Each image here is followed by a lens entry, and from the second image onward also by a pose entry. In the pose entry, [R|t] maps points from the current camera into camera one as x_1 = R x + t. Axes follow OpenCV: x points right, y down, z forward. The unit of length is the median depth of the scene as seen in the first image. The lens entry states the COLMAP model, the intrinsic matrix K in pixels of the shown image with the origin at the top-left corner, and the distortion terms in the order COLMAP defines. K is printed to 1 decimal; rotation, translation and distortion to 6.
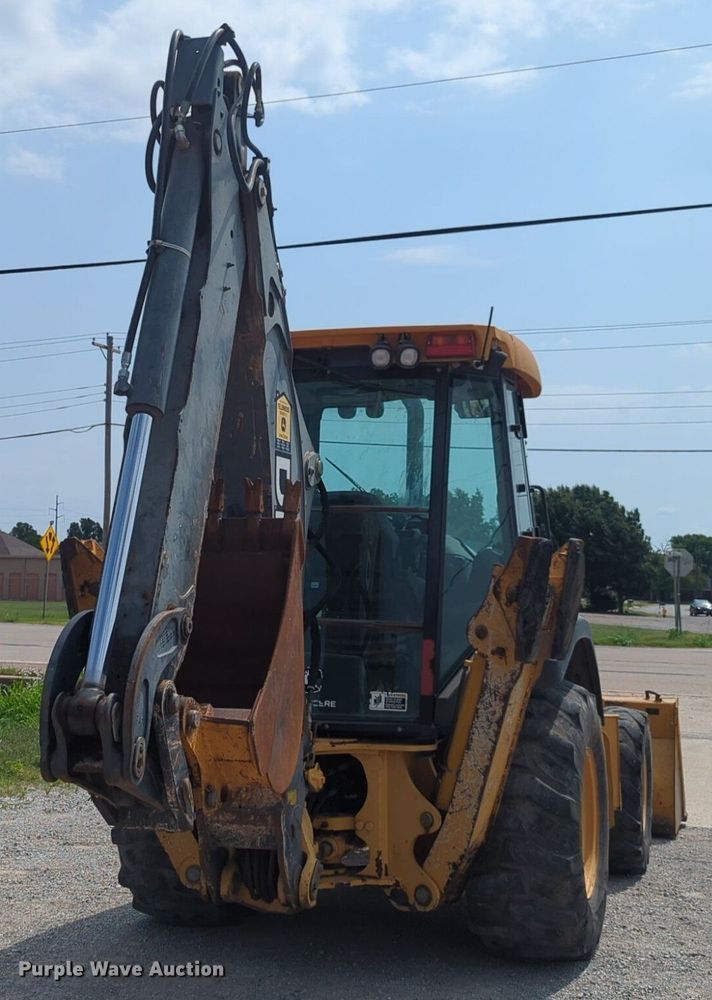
lens RADIAL K [[1322.2, 0, 282.9], [0, 1322.2, 452.7], [0, 0, 1]] dist [0.145552, -0.388748]
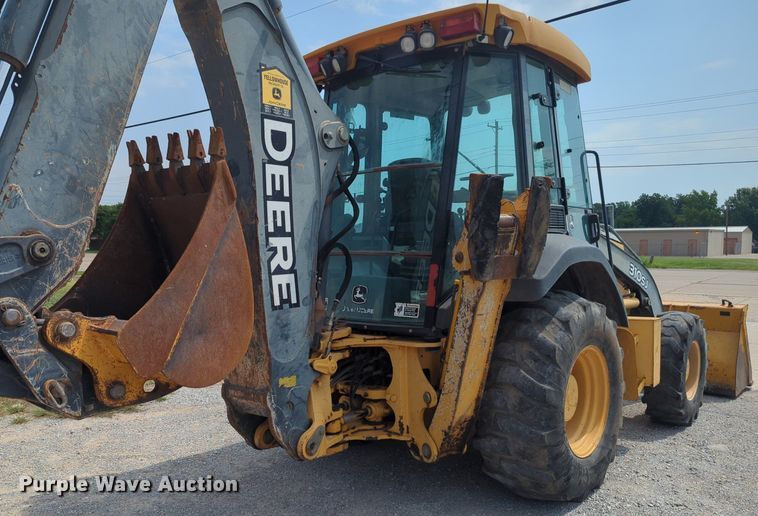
lens RADIAL K [[607.5, 0, 371.7], [0, 607.5, 287.5], [0, 0, 1]] dist [0.065114, -0.063053]
pose [[0.934857, 0.003420, -0.355008, 0.270695], [0.055586, 0.986211, 0.155878, 0.069152], [0.350646, -0.165457, 0.921776, 0.439642]]
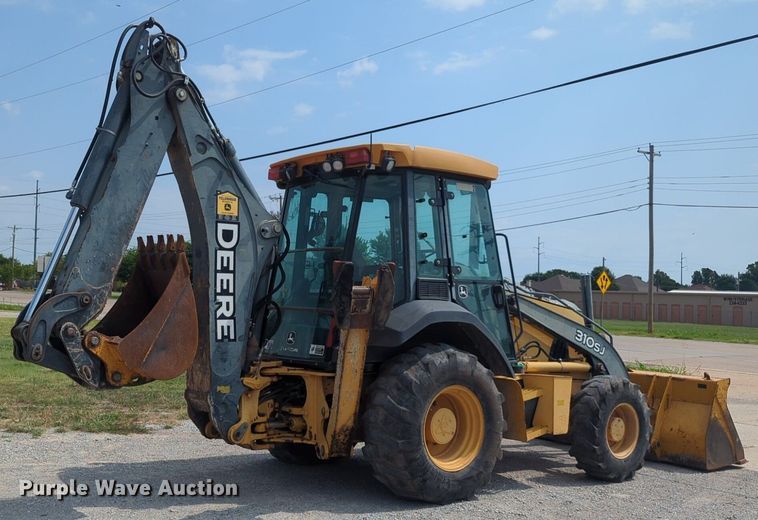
lens RADIAL K [[802.0, 0, 299.0], [0, 802.0, 270.7], [0, 0, 1]] dist [0.151220, -0.340192]
pose [[0.825565, -0.008818, -0.564239, 0.725884], [0.037769, 0.998499, 0.039657, 0.028767], [0.563042, -0.054050, 0.824659, 0.048442]]
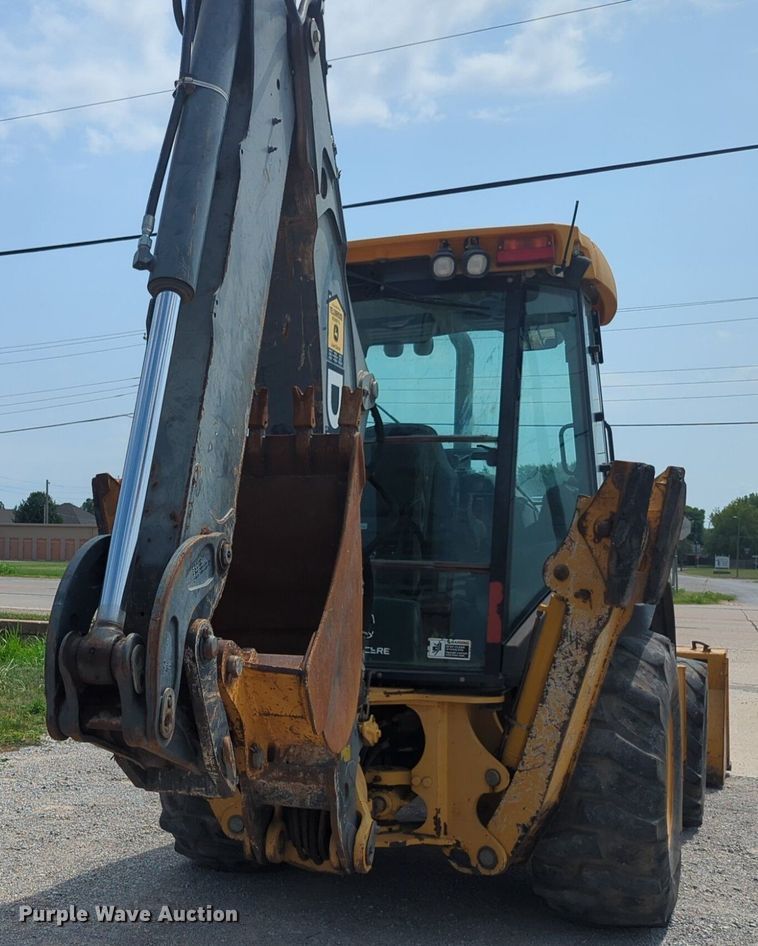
lens RADIAL K [[1135.1, 0, 186.6], [0, 1135.1, 545.9], [0, 0, 1]] dist [0.103518, -0.172794]
pose [[0.994132, 0.000718, -0.108170, -0.014887], [0.009582, 0.995463, 0.094668, 0.042738], [0.107747, -0.095149, 0.989615, 0.222358]]
